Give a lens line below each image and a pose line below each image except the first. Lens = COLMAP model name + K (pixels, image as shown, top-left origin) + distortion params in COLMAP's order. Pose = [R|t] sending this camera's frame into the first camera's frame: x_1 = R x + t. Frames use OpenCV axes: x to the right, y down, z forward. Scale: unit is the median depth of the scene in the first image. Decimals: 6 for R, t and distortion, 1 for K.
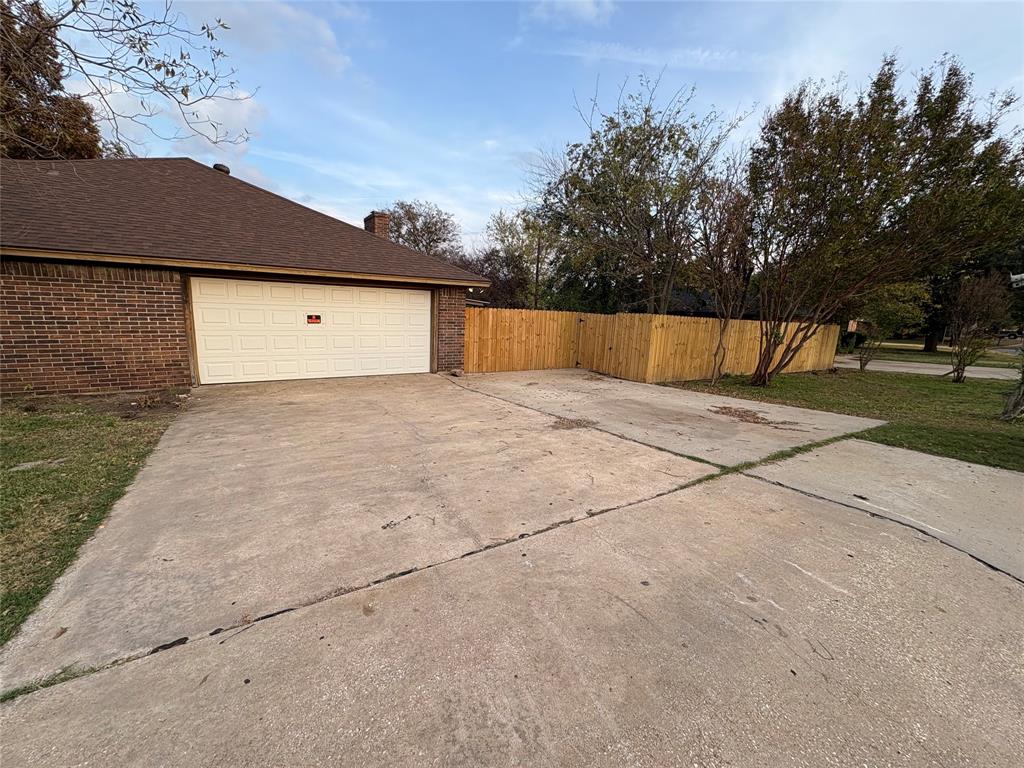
lens RADIAL K [[409.5, 0, 512.6], [0, 409.5, 382.9], [0, 0, 1]] dist [0.002696, -0.000342]
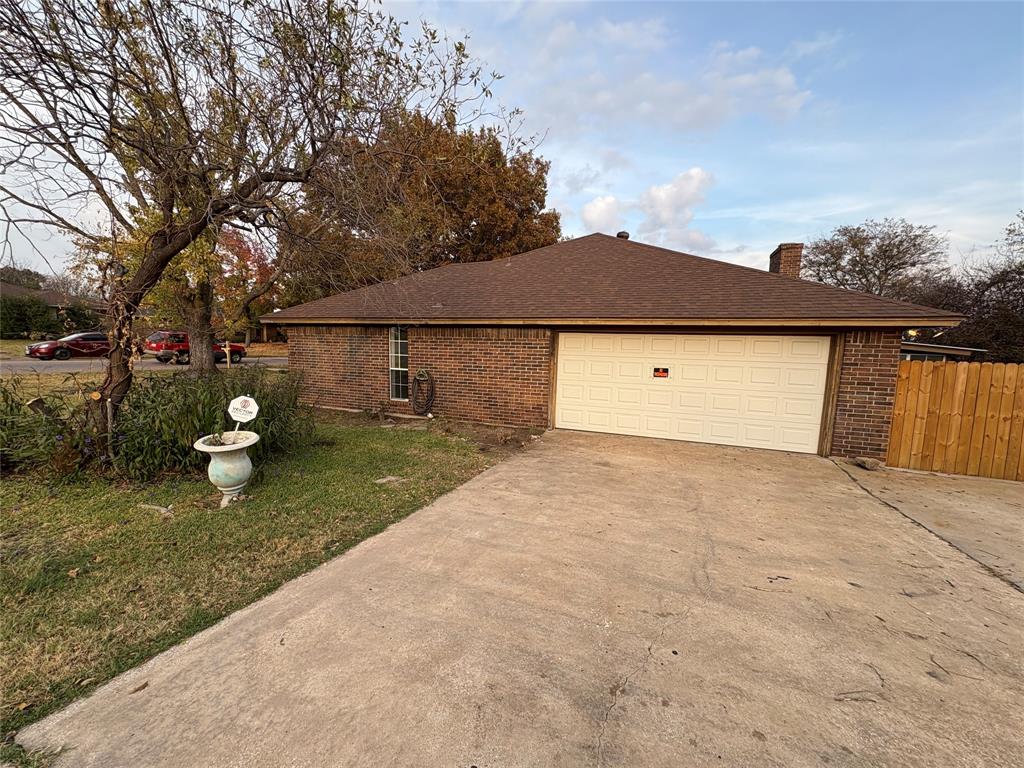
lens RADIAL K [[409.5, 0, 511.2], [0, 409.5, 383.7], [0, 0, 1]] dist [0.002696, -0.000342]
pose [[0.590273, 0.057729, -0.805136, 0.062161], [-0.146928, 0.988461, -0.036844, -0.066192], [0.793719, 0.140045, 0.591944, 0.279429]]
